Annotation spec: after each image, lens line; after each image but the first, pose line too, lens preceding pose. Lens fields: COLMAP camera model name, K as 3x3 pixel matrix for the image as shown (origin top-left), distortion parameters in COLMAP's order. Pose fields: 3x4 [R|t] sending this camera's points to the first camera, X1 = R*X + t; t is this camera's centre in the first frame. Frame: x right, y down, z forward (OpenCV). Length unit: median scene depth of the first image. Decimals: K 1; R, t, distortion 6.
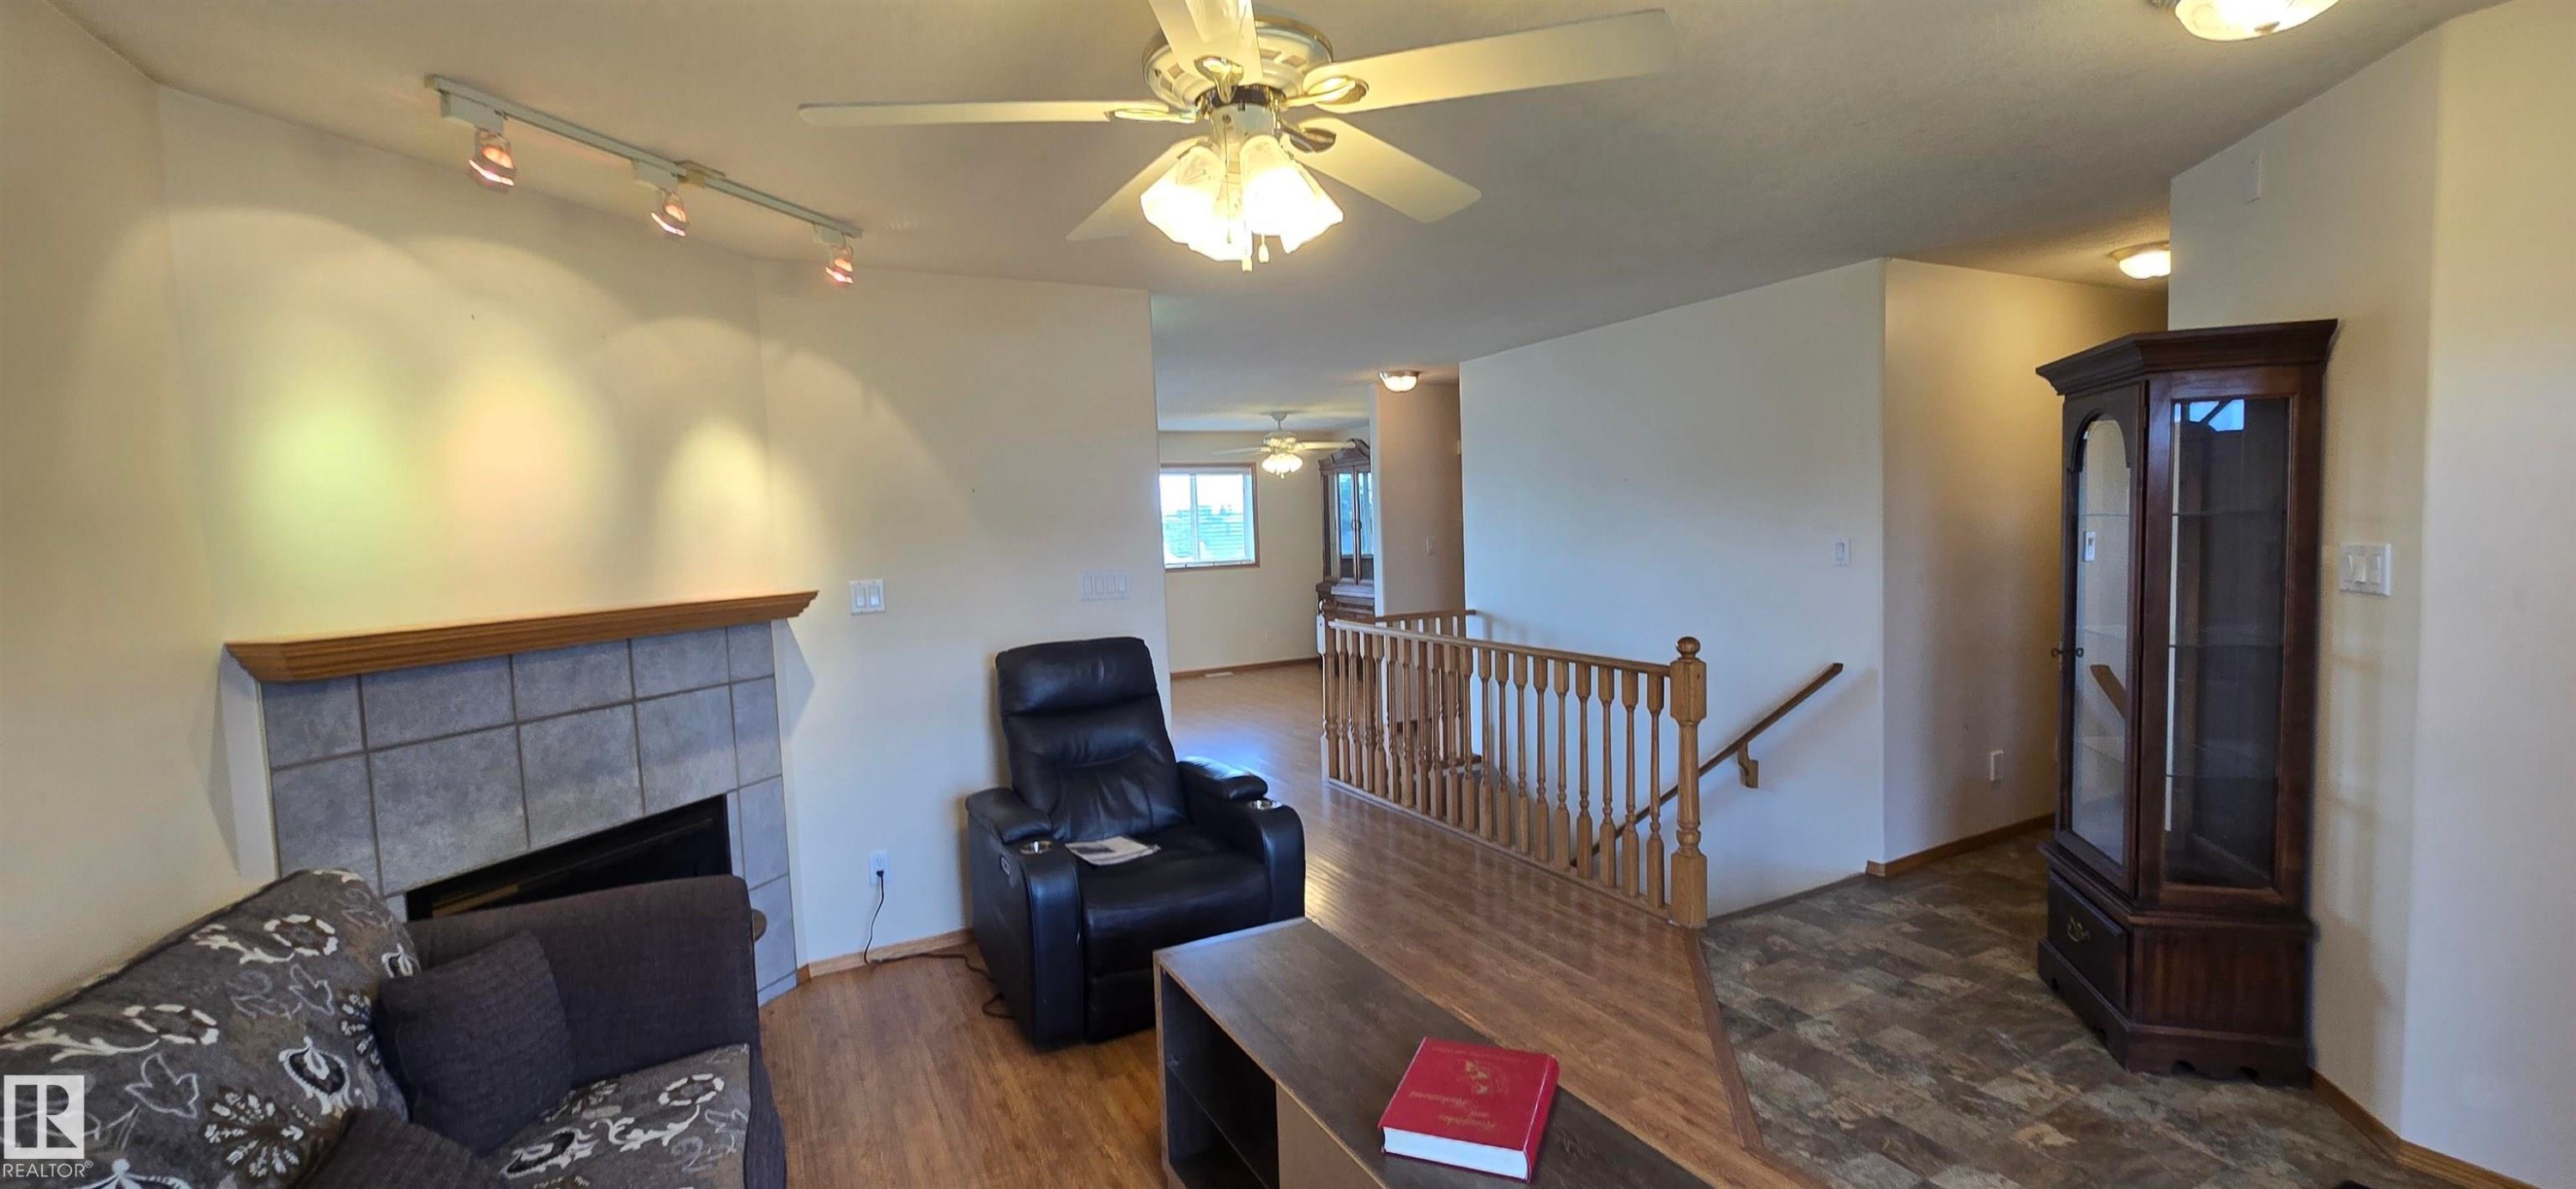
lens RADIAL K [[1051.9, 0, 1295.1], [0, 1051.9, 606.8], [0, 0, 1]] dist [-0.002704, 0.001130]
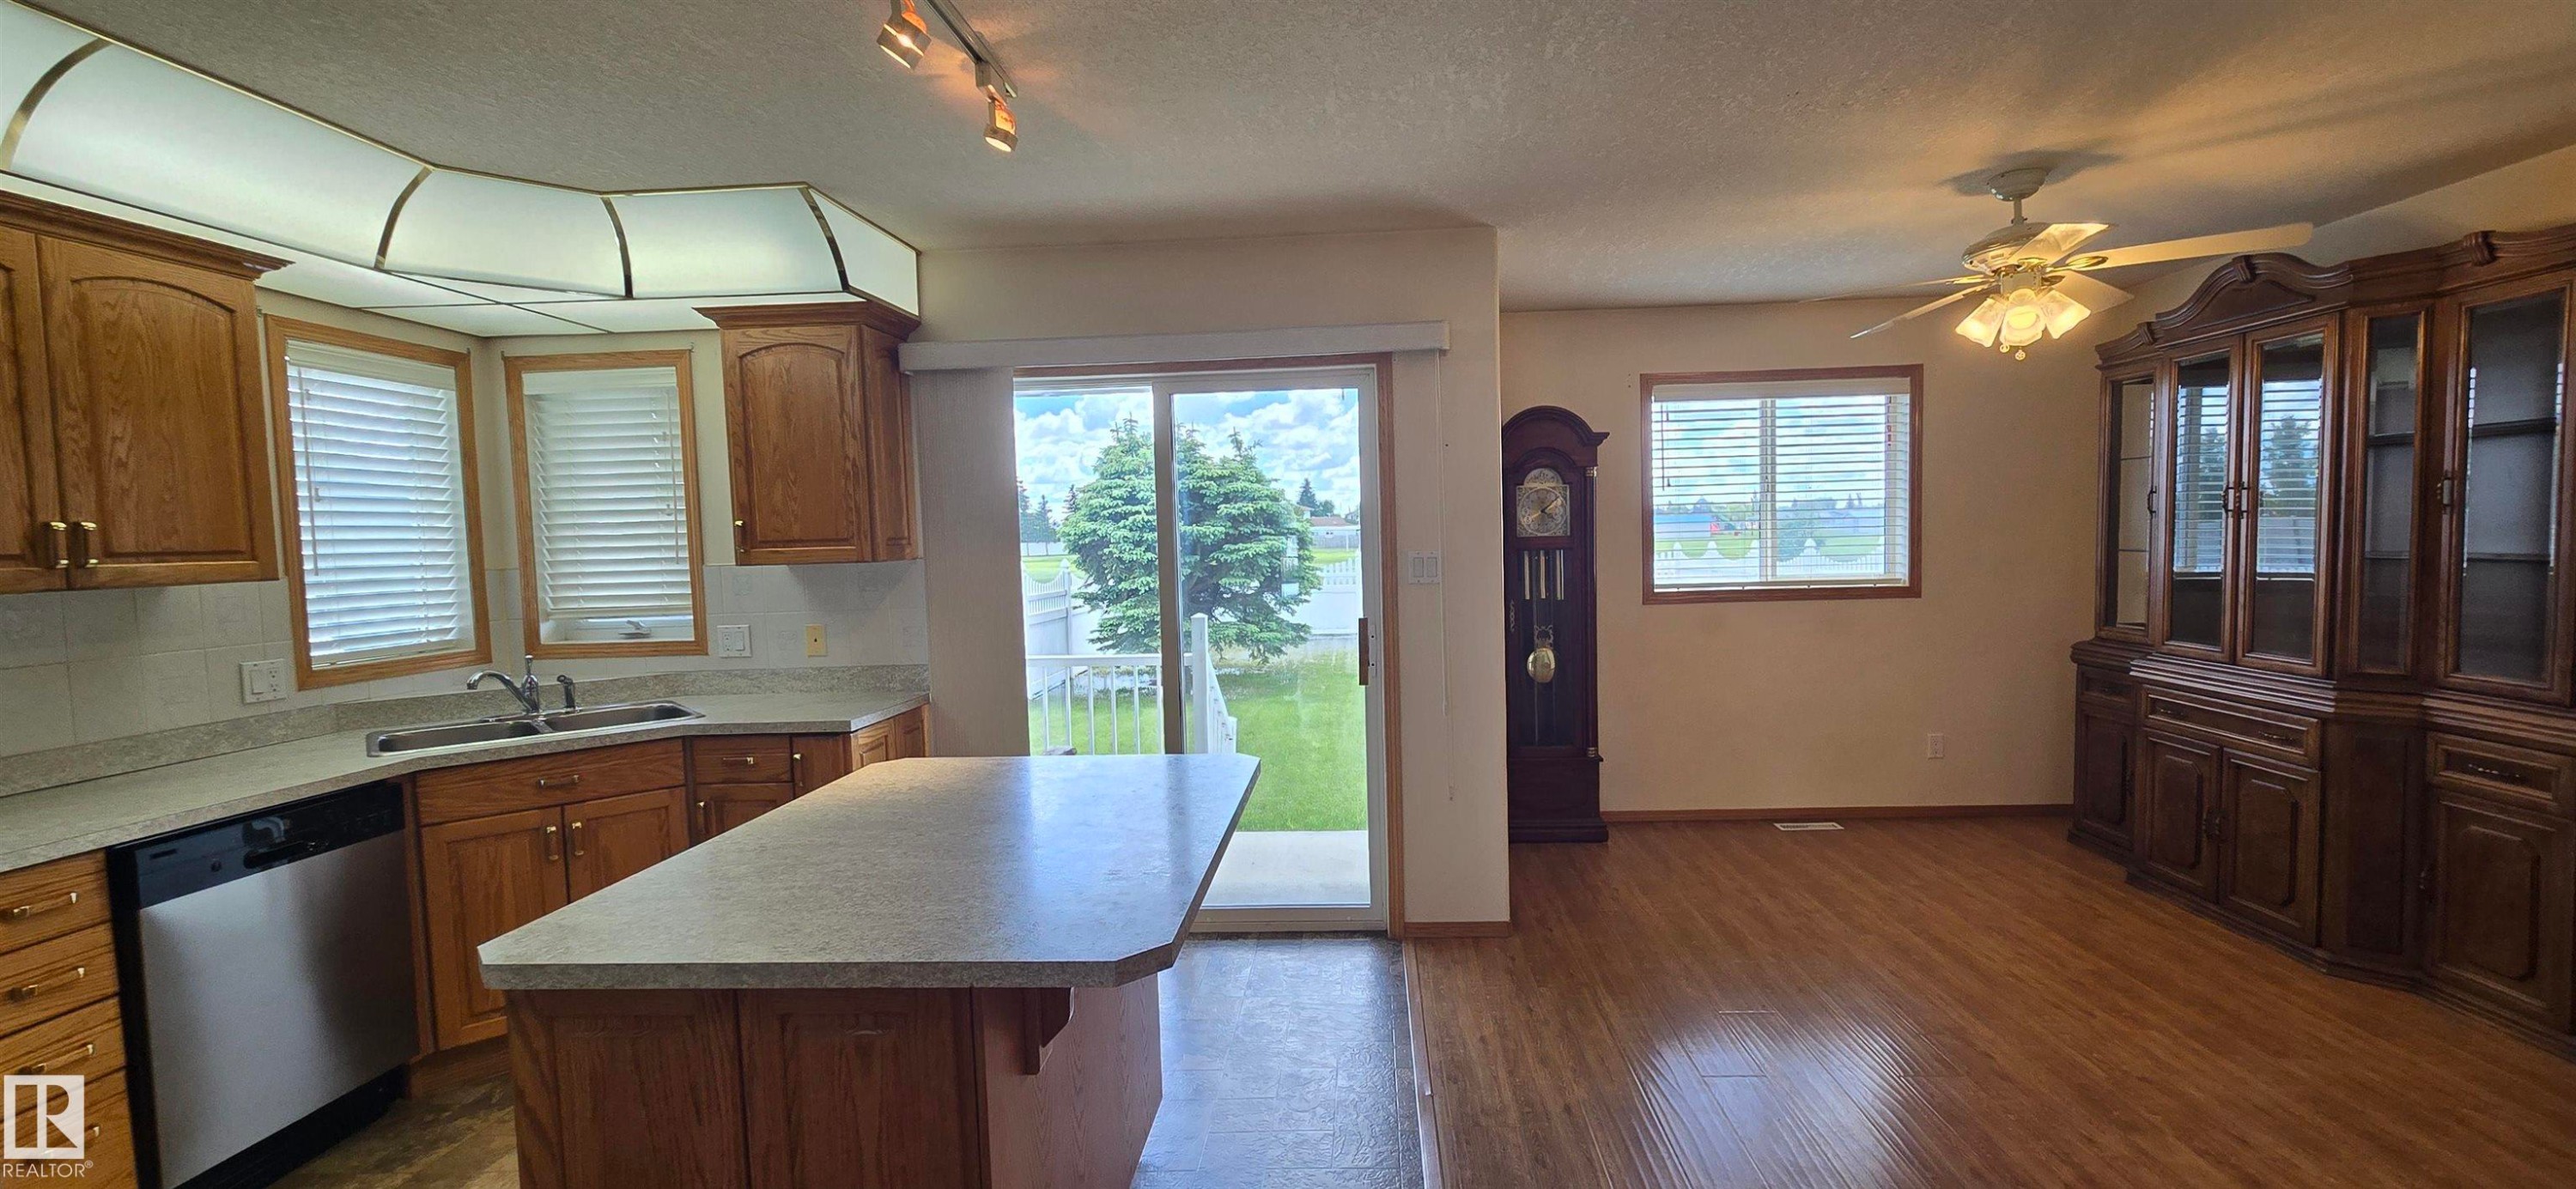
lens RADIAL K [[1051.9, 0, 1298.1], [0, 1051.9, 601.0], [0, 0, 1]] dist [-0.002704, 0.001130]
pose [[0.853641, 0.046859, -0.518749, -0.090539], [-0.046561, 0.998823, 0.013606, -0.098437], [0.518776, 0.012539, 0.854818, 1.611645]]
